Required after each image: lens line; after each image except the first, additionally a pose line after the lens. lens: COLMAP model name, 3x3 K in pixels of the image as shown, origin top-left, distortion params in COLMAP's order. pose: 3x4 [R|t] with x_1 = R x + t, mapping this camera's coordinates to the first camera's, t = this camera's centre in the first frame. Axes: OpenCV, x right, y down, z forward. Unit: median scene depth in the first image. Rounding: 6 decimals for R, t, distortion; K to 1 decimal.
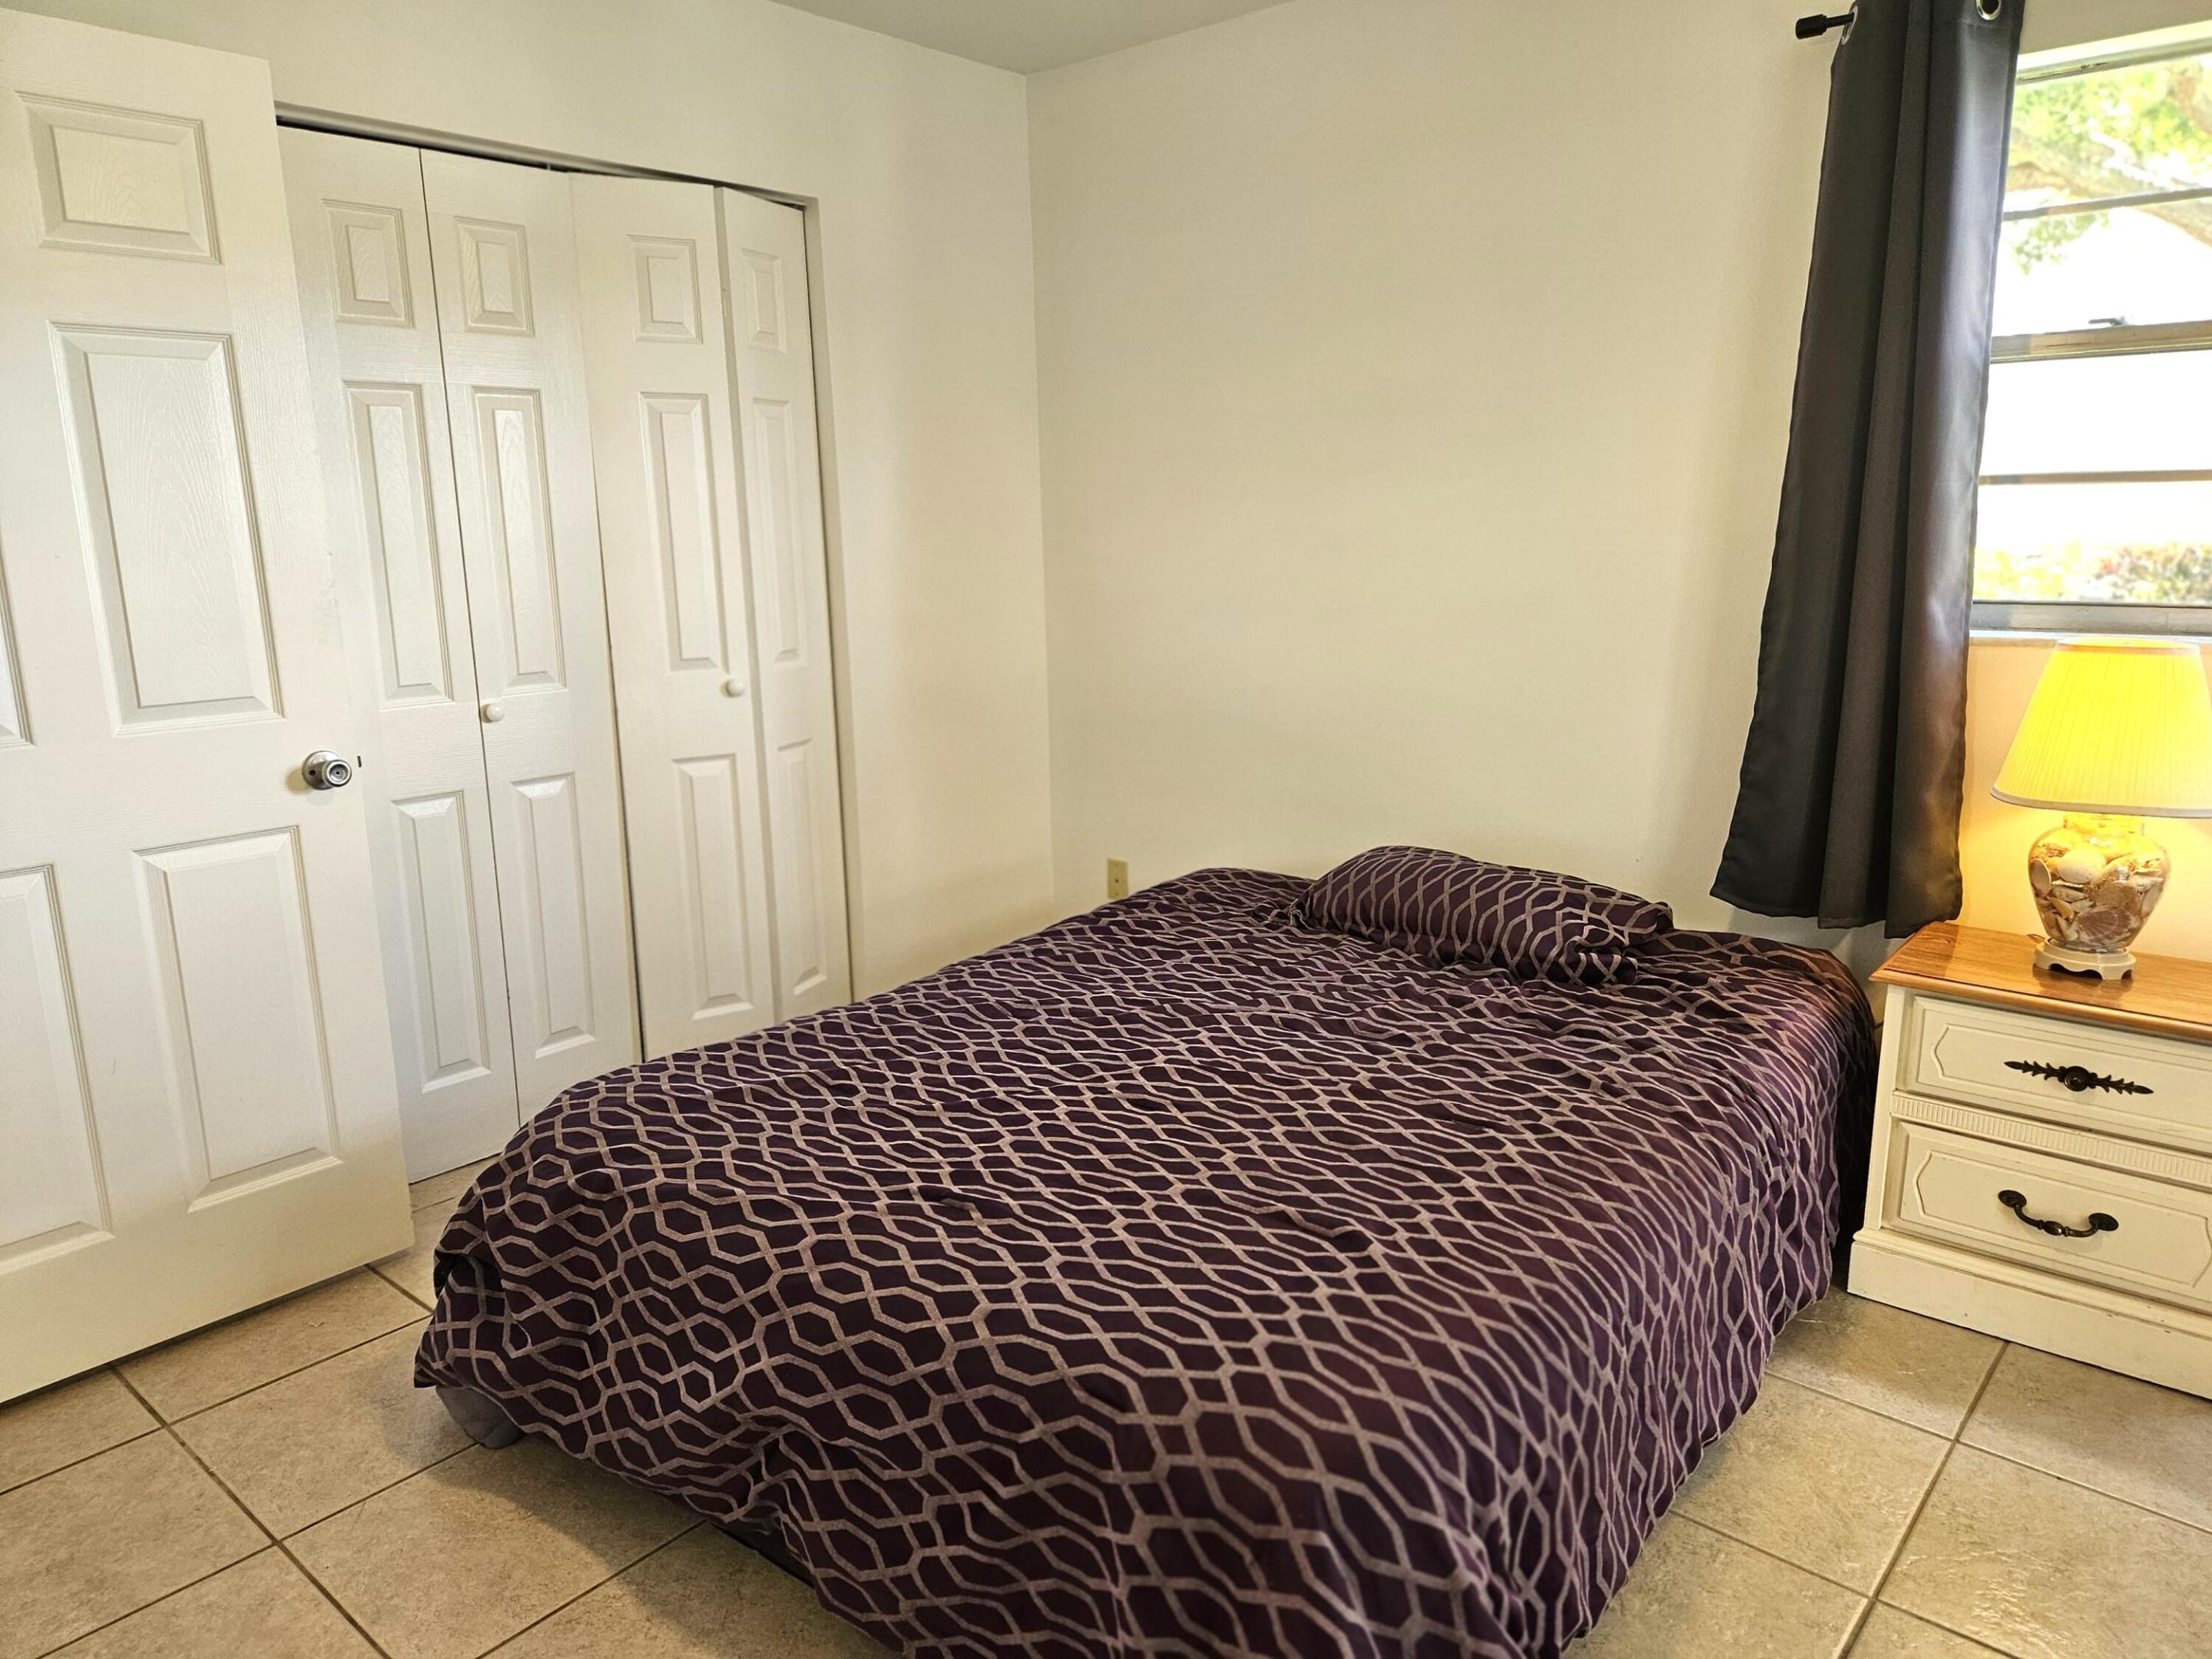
lens RADIAL K [[1486.5, 0, 1103.8], [0, 1486.5, 827.2], [0, 0, 1]] dist [0.067776, -0.057591]
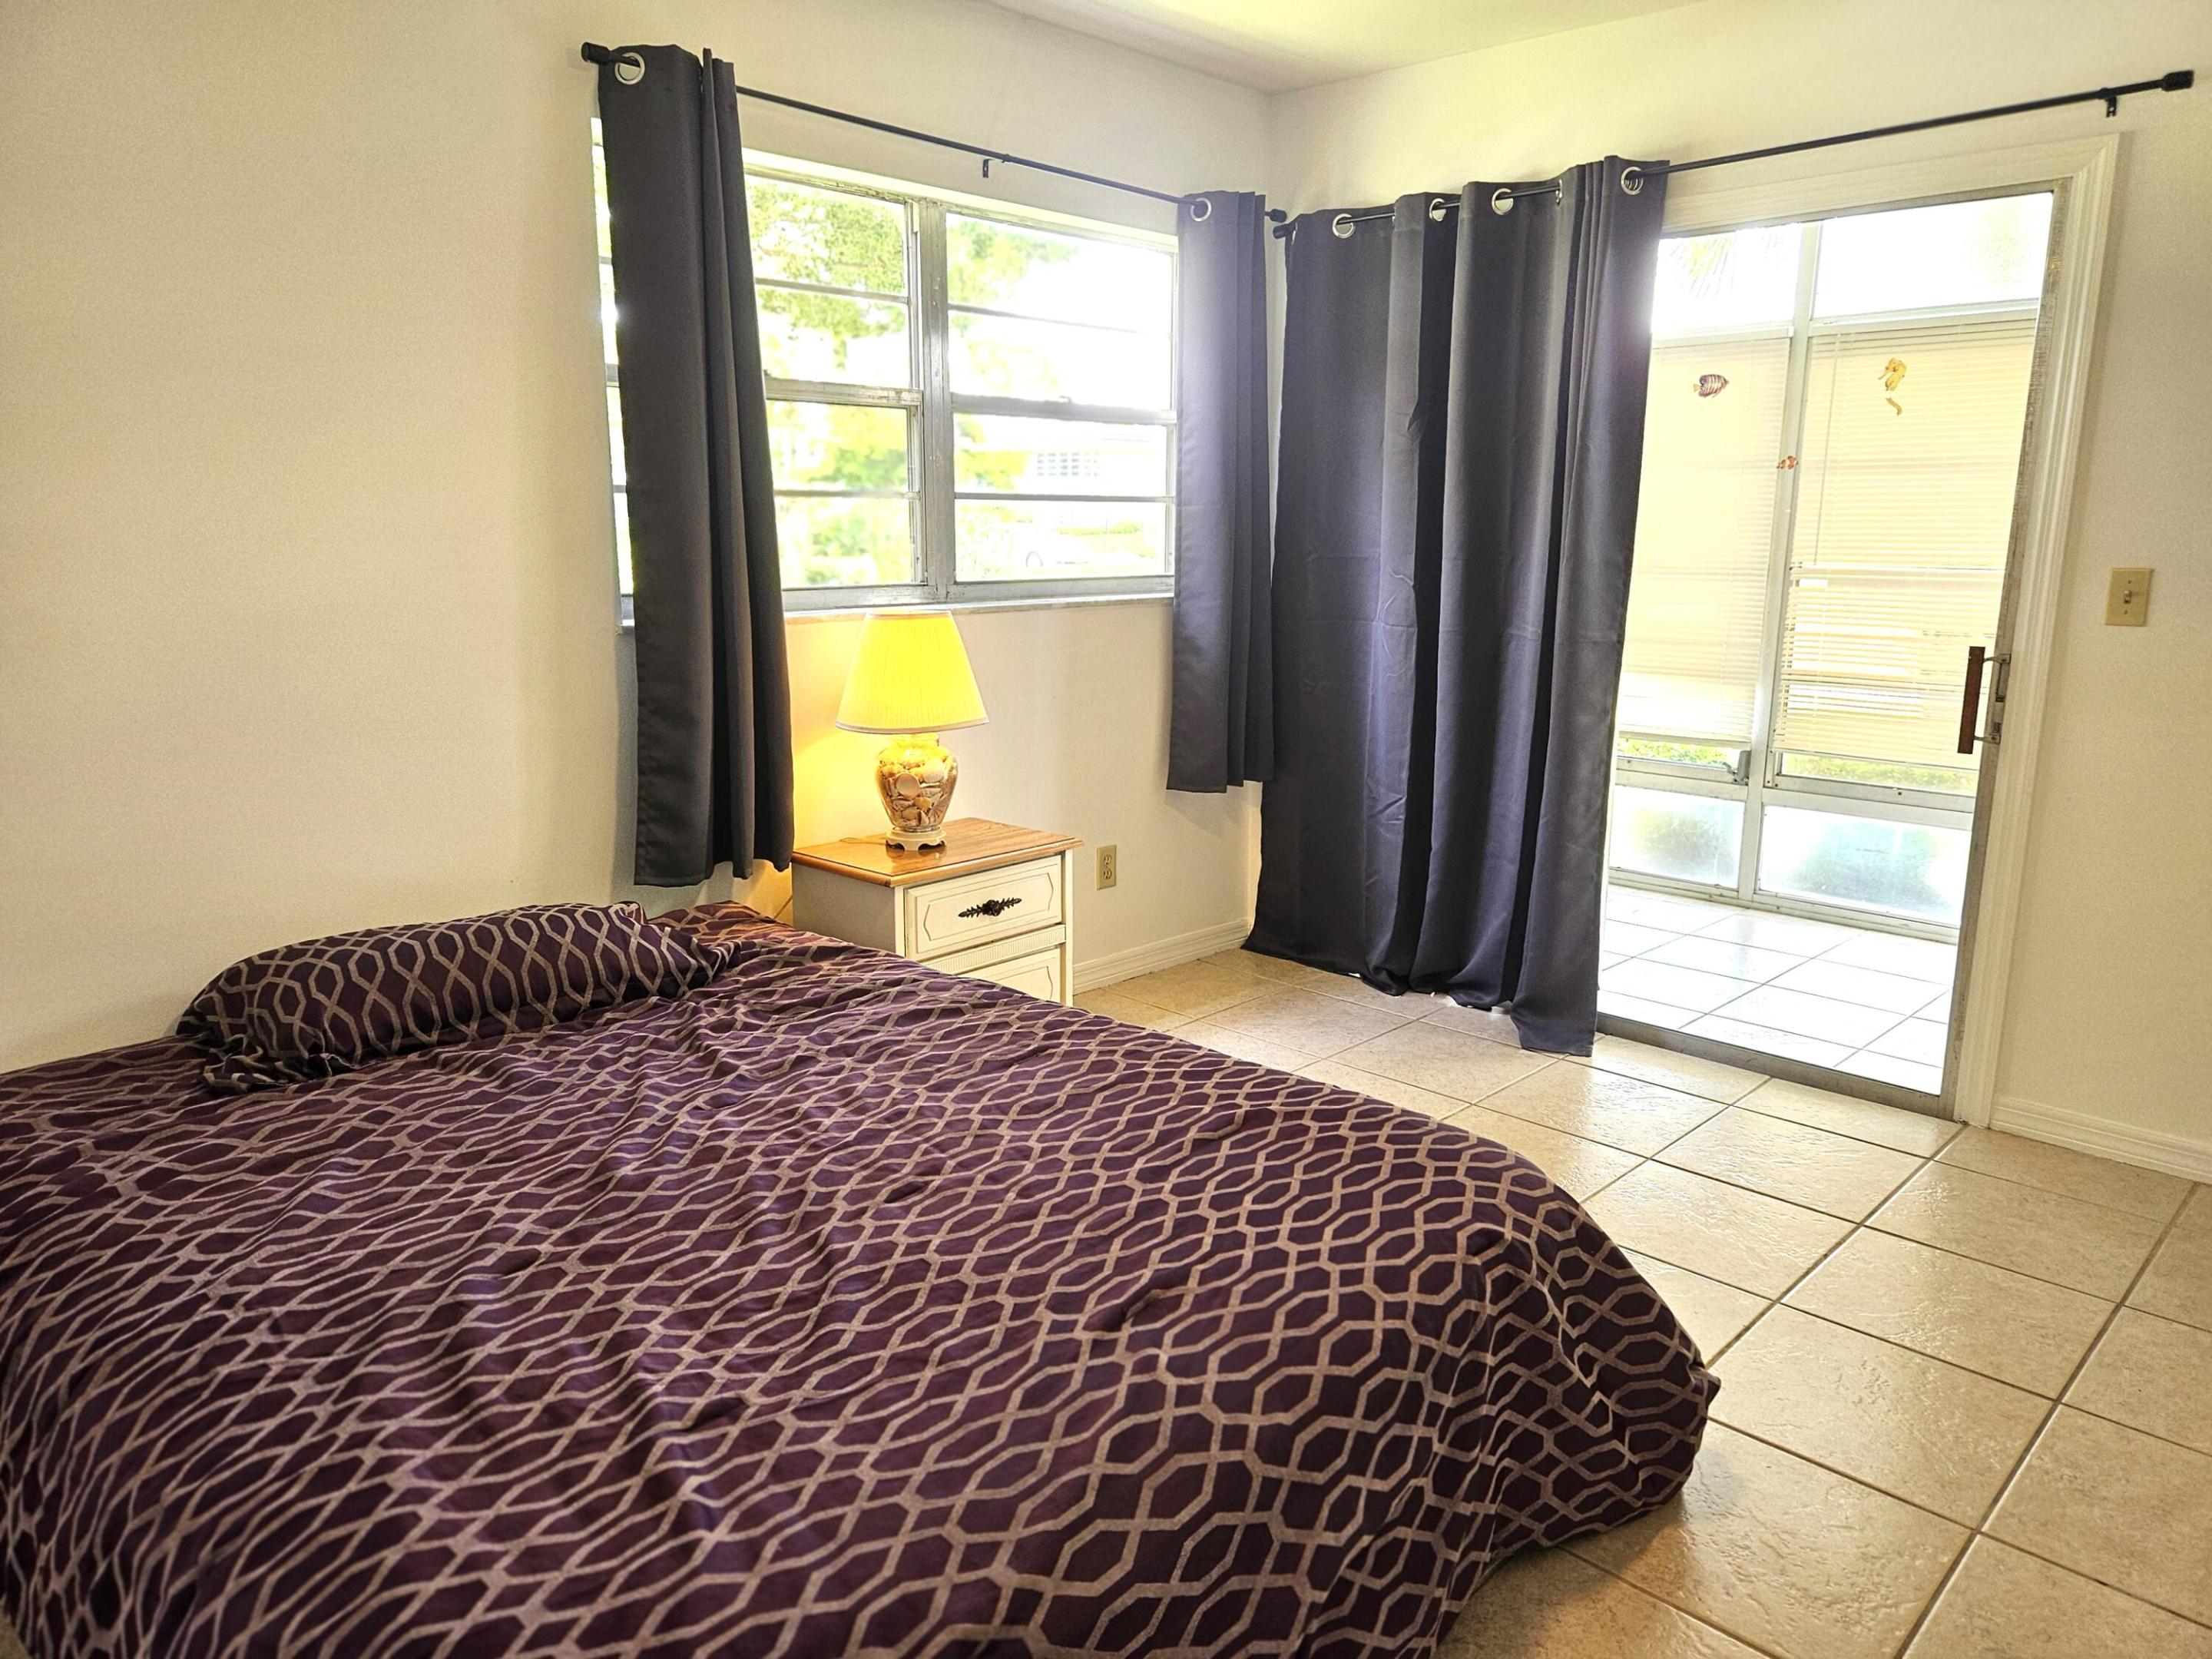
lens RADIAL K [[1486.5, 0, 1105.2], [0, 1486.5, 819.5], [0, 0, 1]] dist [0.067776, -0.057591]
pose [[0.048429, -0.182090, 0.982088, -0.707855], [0.200997, 0.964905, 0.168993, -0.129830], [-0.978394, 0.189213, 0.083329, 0.718112]]
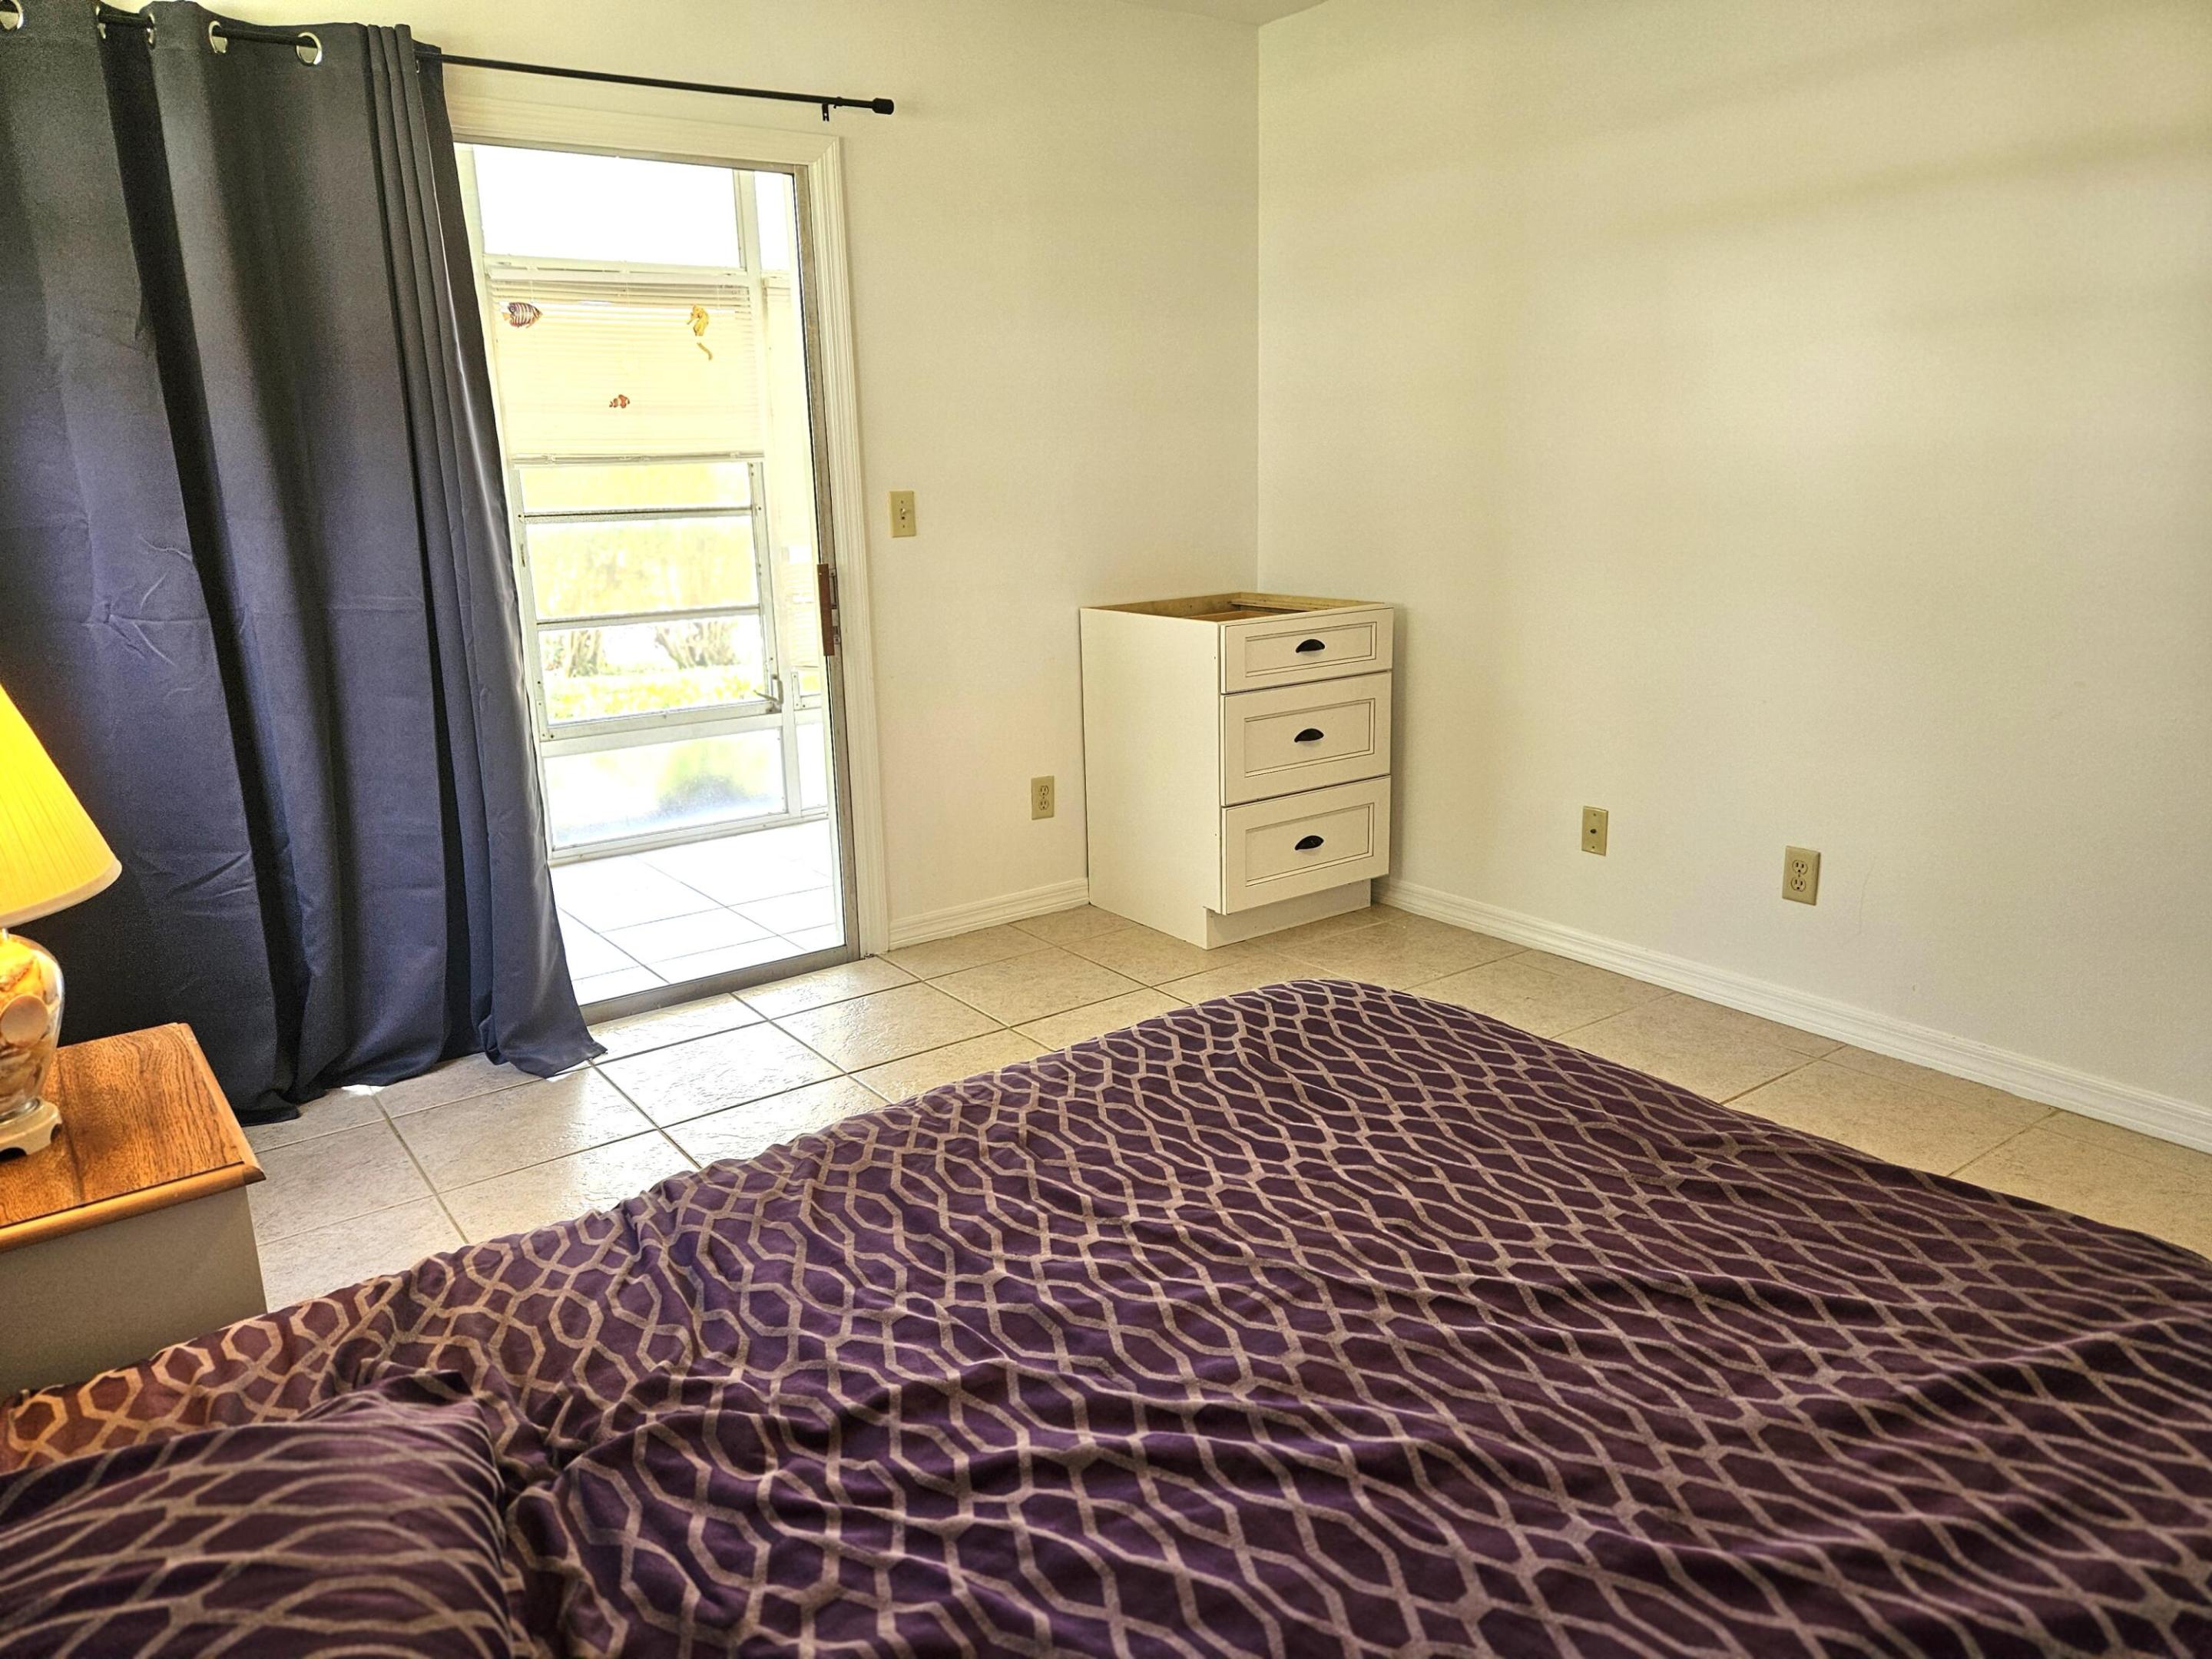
lens RADIAL K [[1486.5, 0, 1103.6], [0, 1486.5, 807.3], [0, 0, 1]] dist [0.067776, -0.057591]
pose [[-0.971987, -0.009507, 0.234844, 0.007080], [0.092077, 0.903913, 0.417688, -0.289769], [-0.216249, 0.427611, -0.877716, 1.453347]]
